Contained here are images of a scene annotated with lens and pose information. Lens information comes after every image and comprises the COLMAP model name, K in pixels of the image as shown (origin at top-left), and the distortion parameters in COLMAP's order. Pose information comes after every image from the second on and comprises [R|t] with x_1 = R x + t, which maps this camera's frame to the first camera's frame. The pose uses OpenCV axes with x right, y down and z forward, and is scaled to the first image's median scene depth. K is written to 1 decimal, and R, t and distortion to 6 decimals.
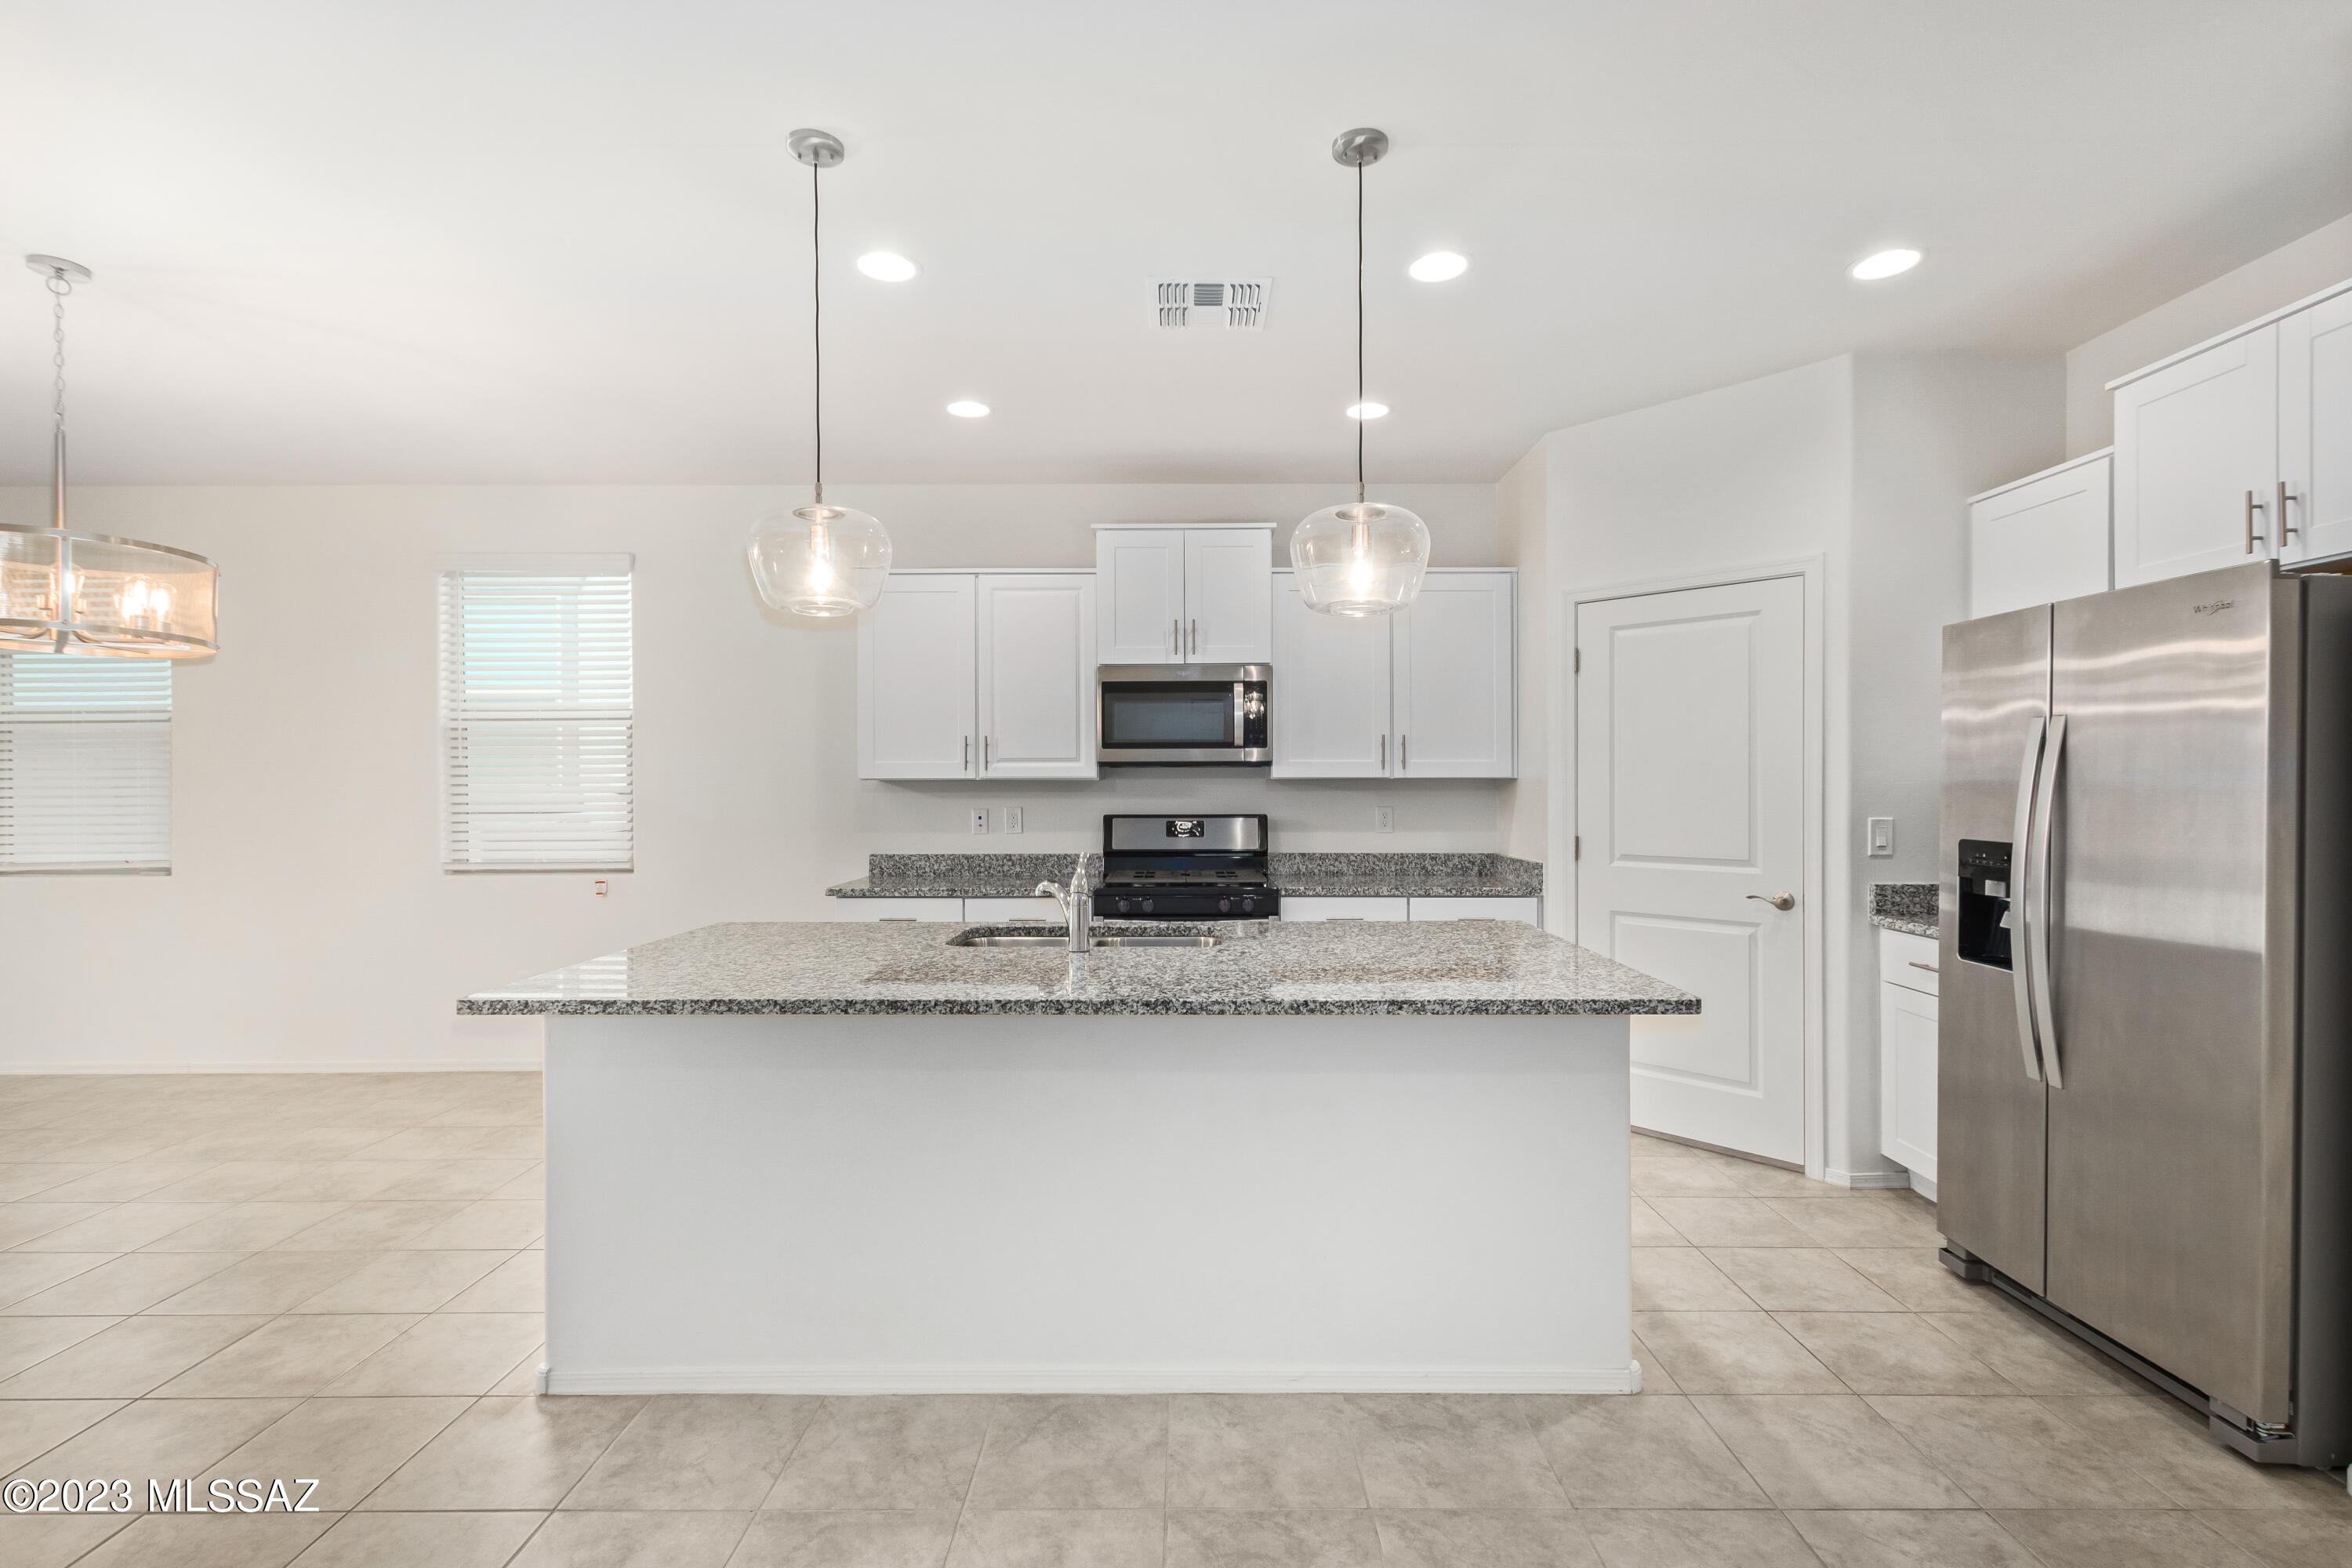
lens RADIAL K [[1074.1, 0, 1190.5], [0, 1074.1, 790.6], [0, 0, 1]] dist [0.004632, 0.000098]
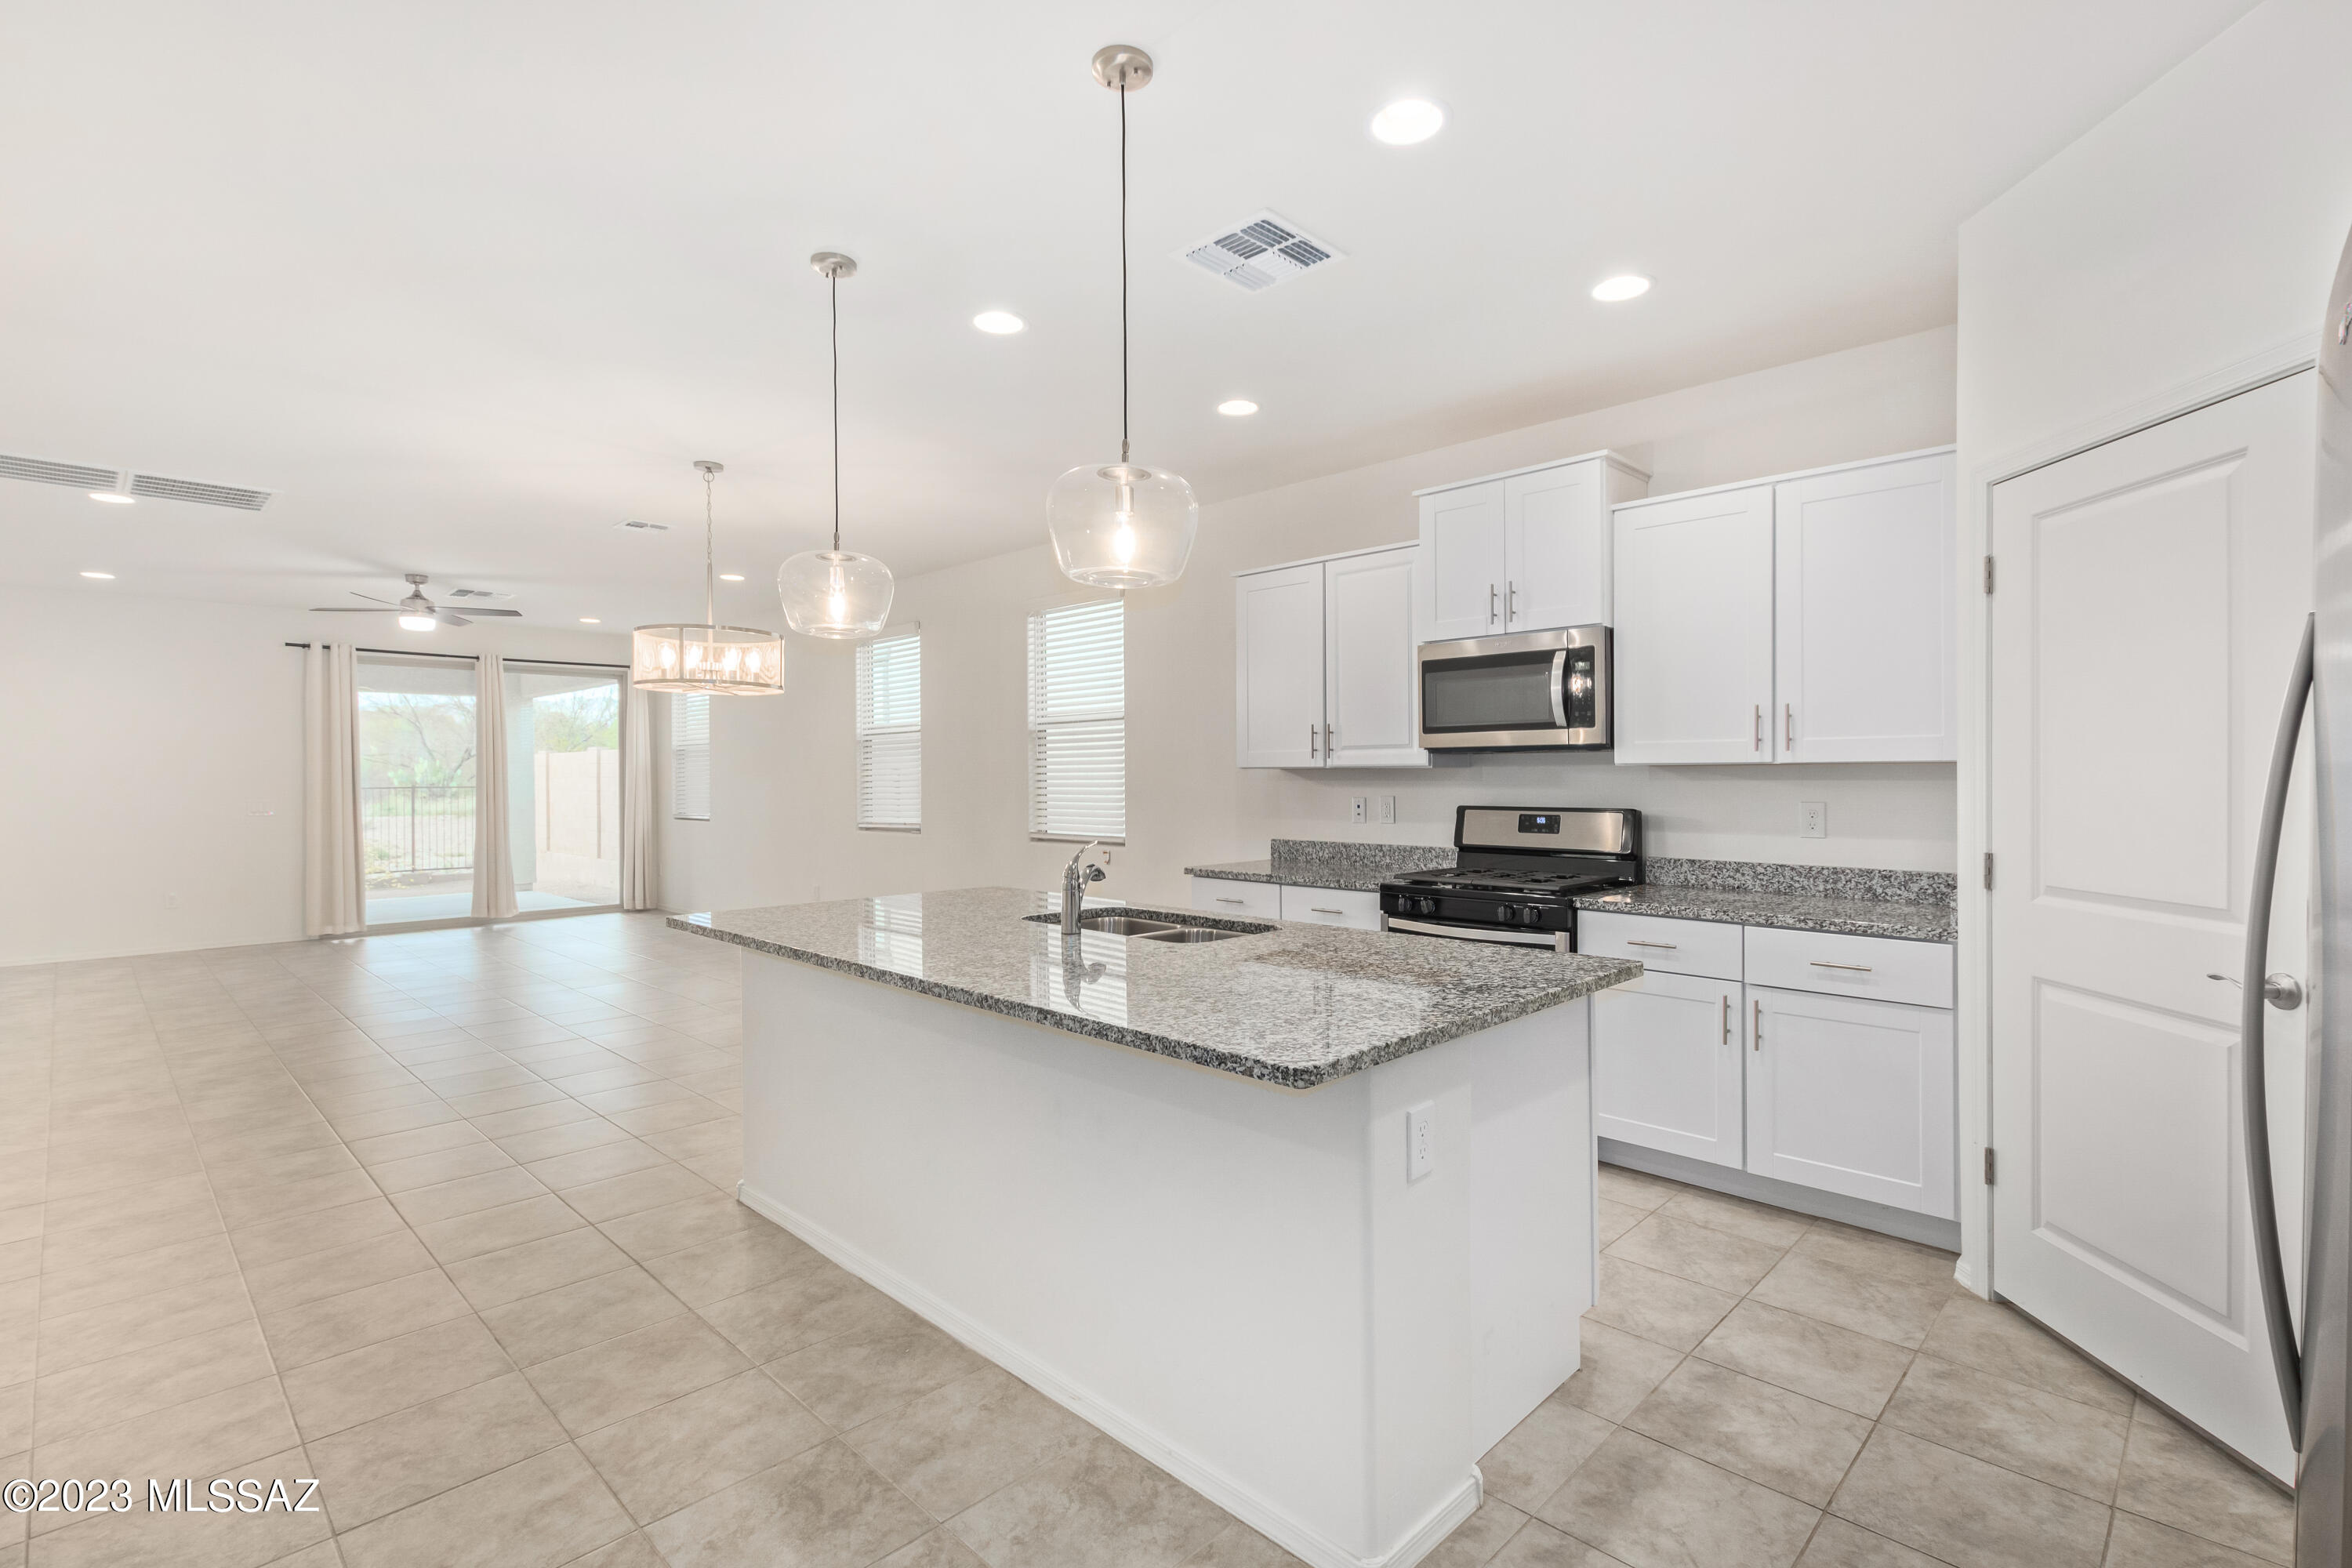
lens RADIAL K [[1089.8, 0, 1209.2], [0, 1089.8, 784.0], [0, 0, 1]] dist [0.004551, 0.000038]
pose [[0.721123, 0.005228, -0.692788, 0.436675], [-0.001543, 0.999981, 0.005941, -0.001173], [0.692806, -0.003215, 0.721117, 0.198978]]
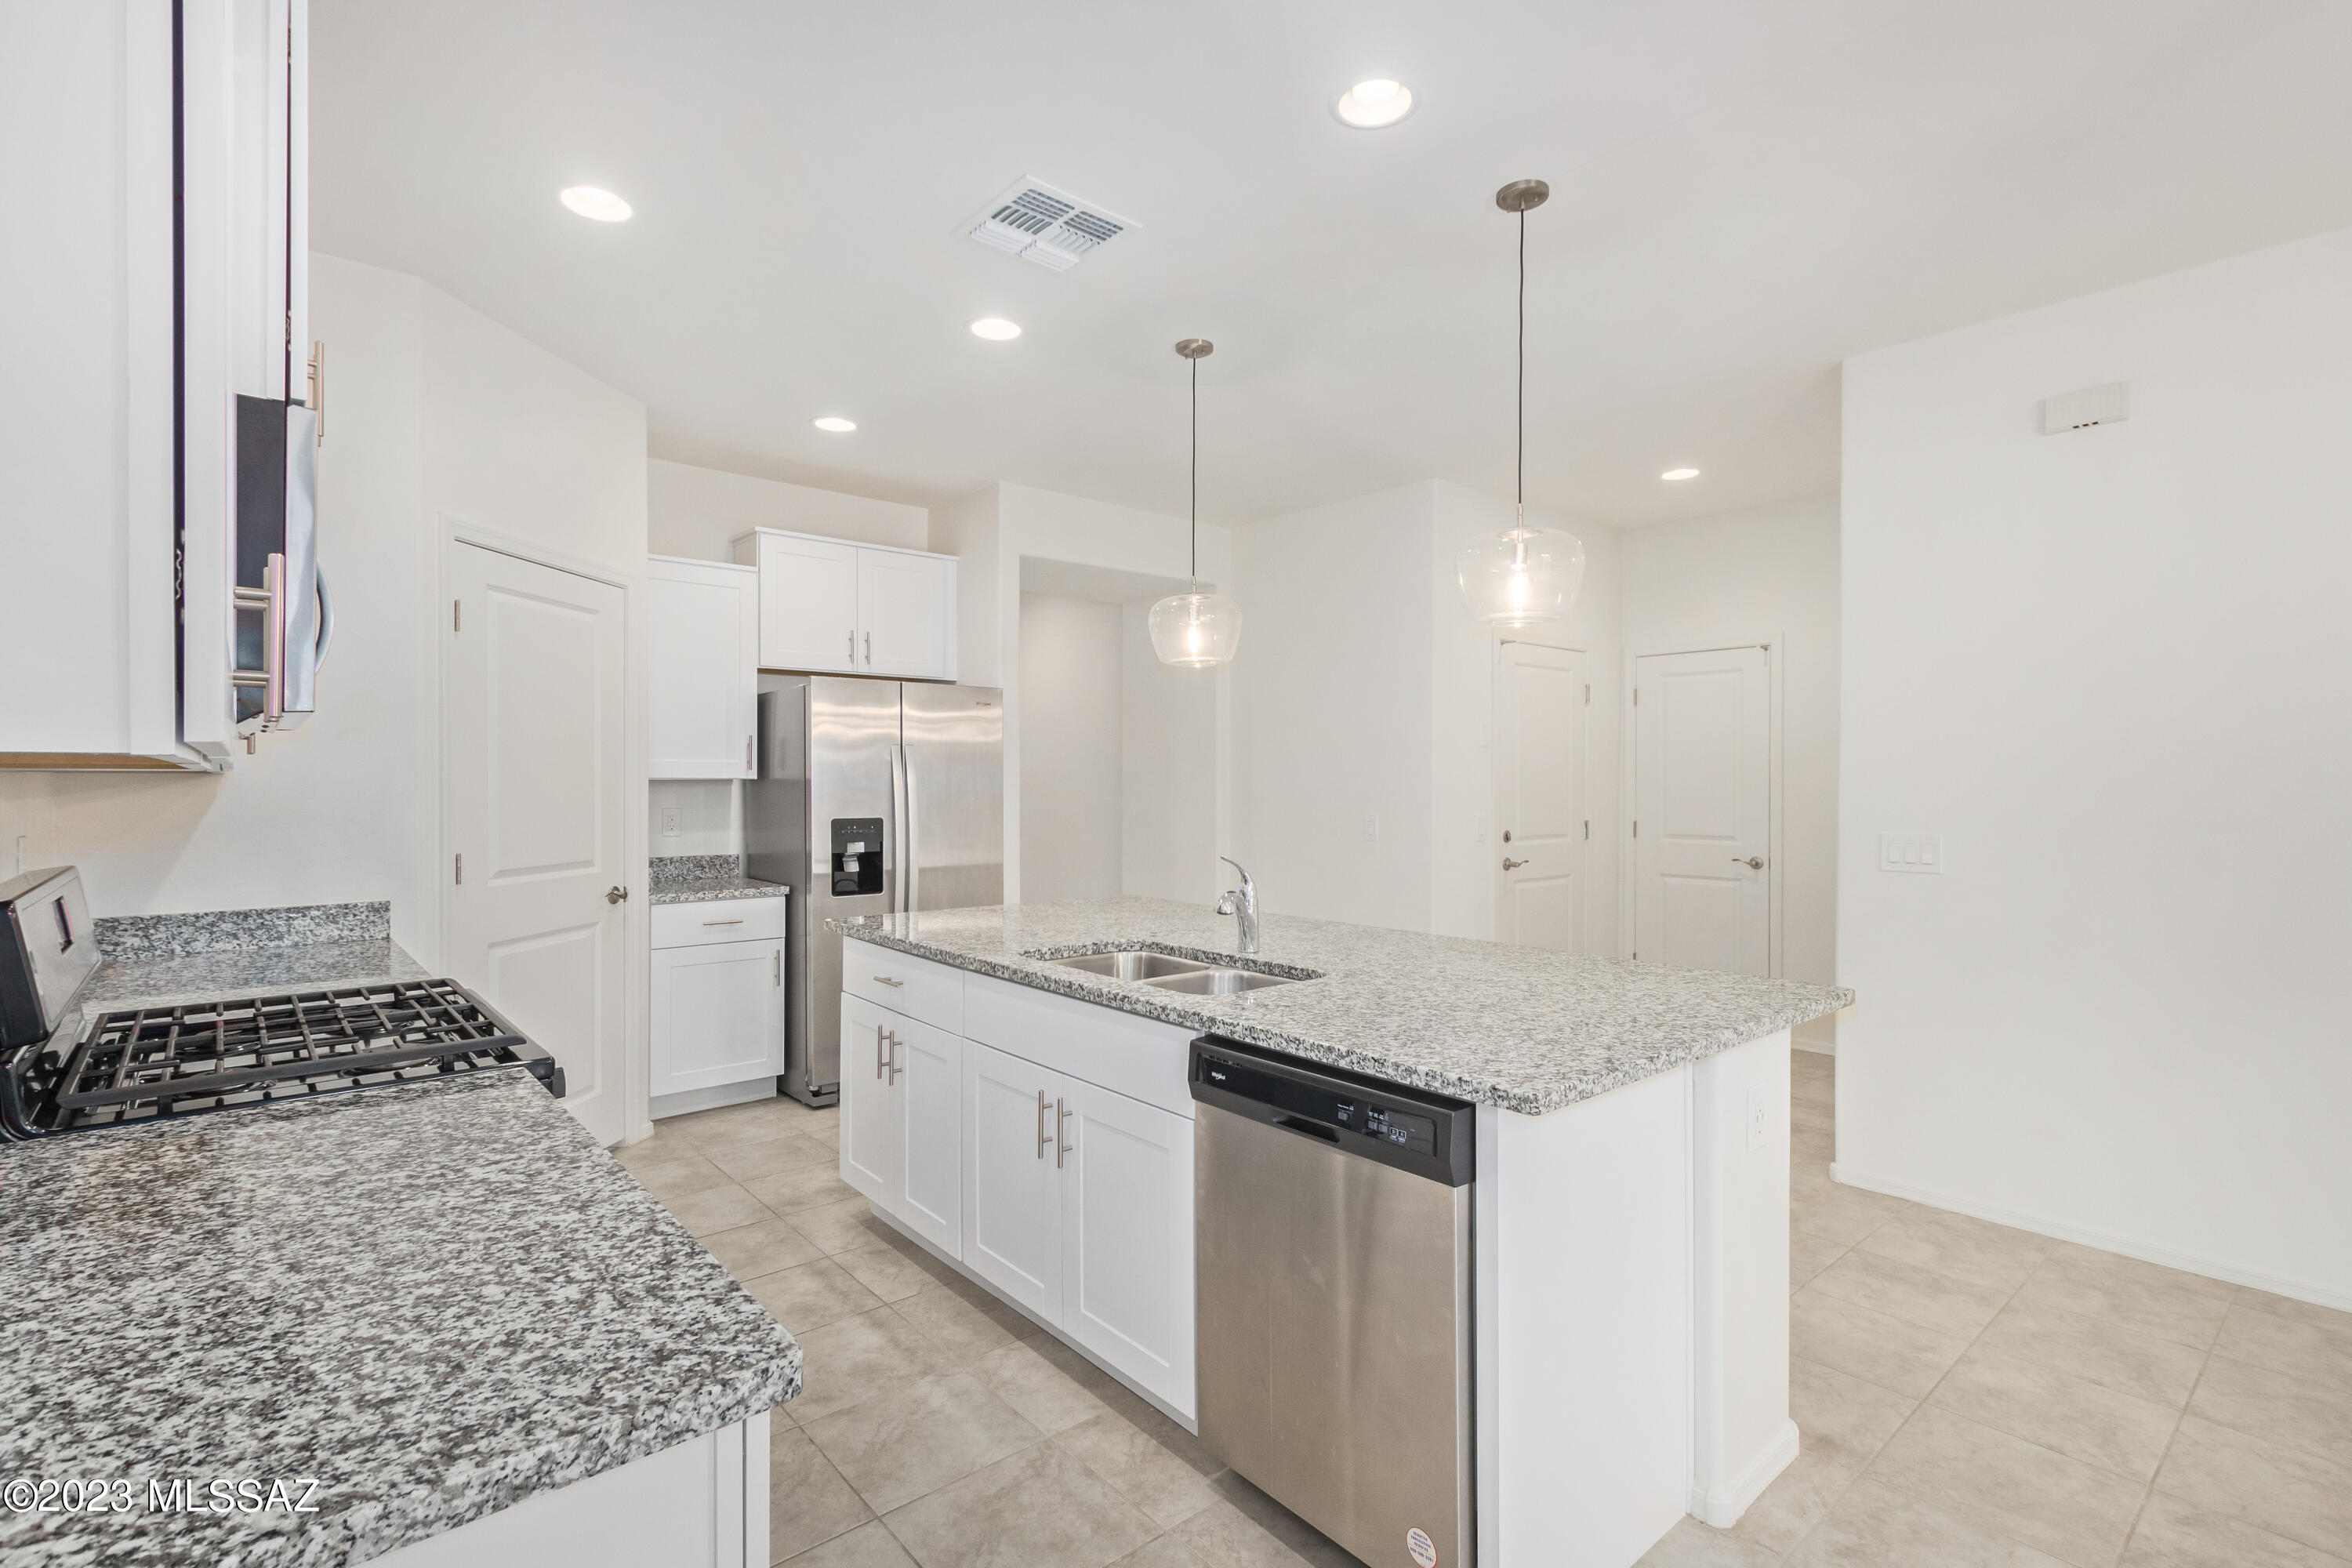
lens RADIAL K [[1094.7, 0, 1185.3], [0, 1094.7, 784.8], [0, 0, 1]] dist [0.007014, -0.000175]
pose [[-0.649778, -0.000106, 0.760124, -0.500978], [0.006067, 0.999967, 0.005326, -0.005724], [-0.760100, 0.008072, -0.649756, 1.021276]]
